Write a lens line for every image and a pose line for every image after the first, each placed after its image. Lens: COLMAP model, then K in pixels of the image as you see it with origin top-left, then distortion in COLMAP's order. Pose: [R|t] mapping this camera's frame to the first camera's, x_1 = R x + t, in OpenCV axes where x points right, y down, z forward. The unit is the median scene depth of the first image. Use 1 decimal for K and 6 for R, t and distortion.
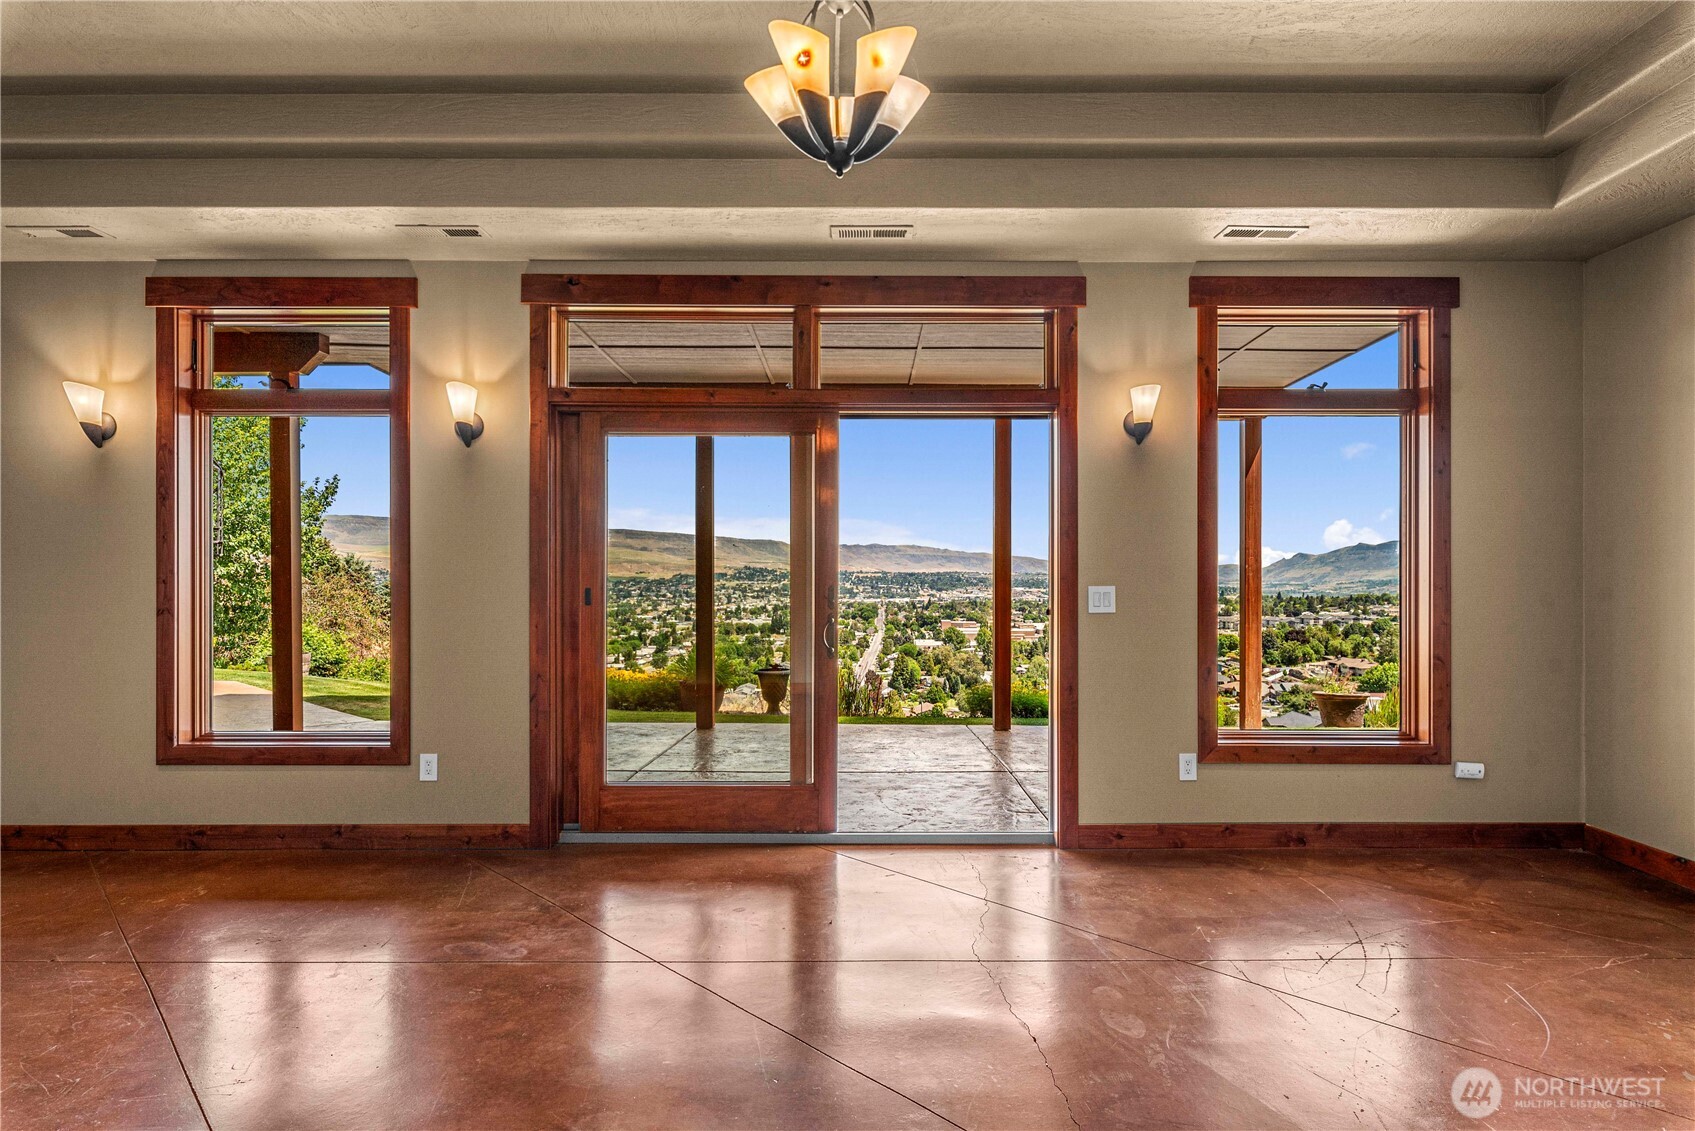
lens RADIAL K [[892.2, 0, 847.7], [0, 892.2, 574.6], [0, 0, 1]] dist [0.003983, 0.000644]
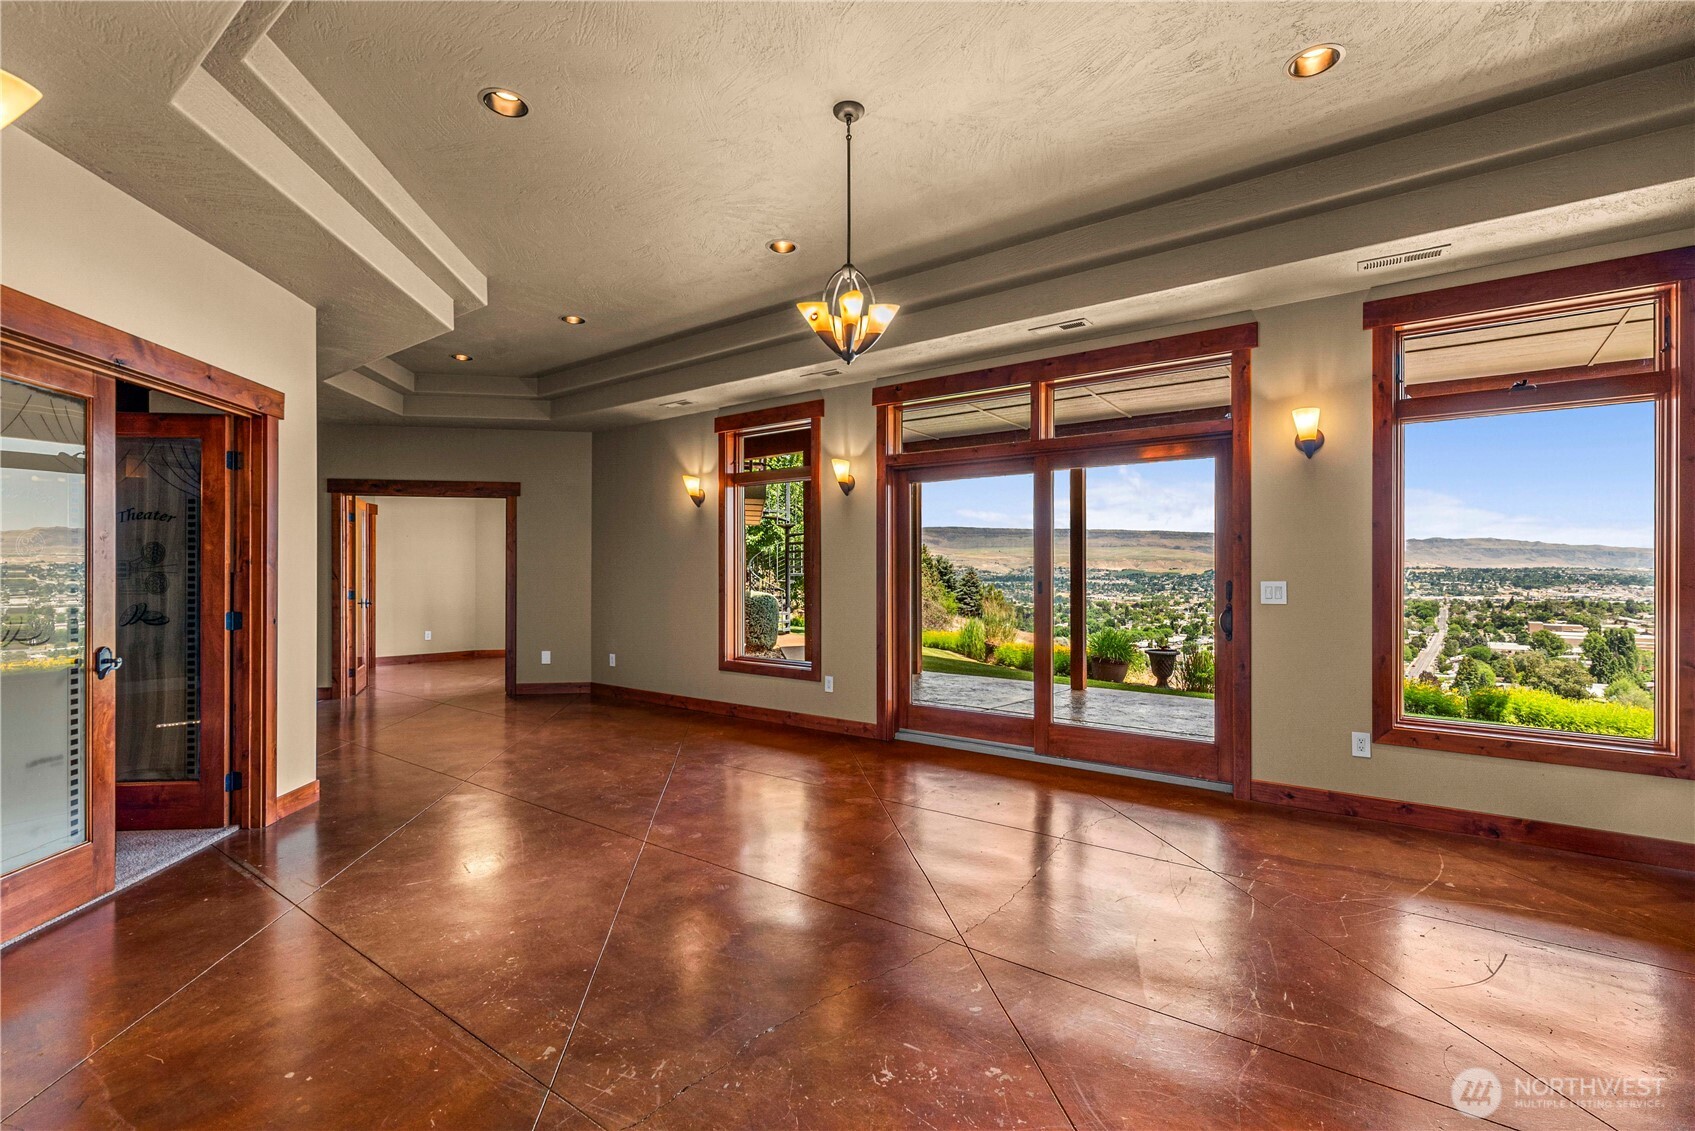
lens RADIAL K [[738.3, 0, 852.8], [0, 738.3, 558.2], [0, 0, 1]] dist [0.003749, 0.000167]
pose [[0.807012, -0.011102, -0.590430, 0.401941], [0.000754, 0.999842, -0.017769, 0.000007], [0.590534, 0.013895, 0.806893, -0.112397]]
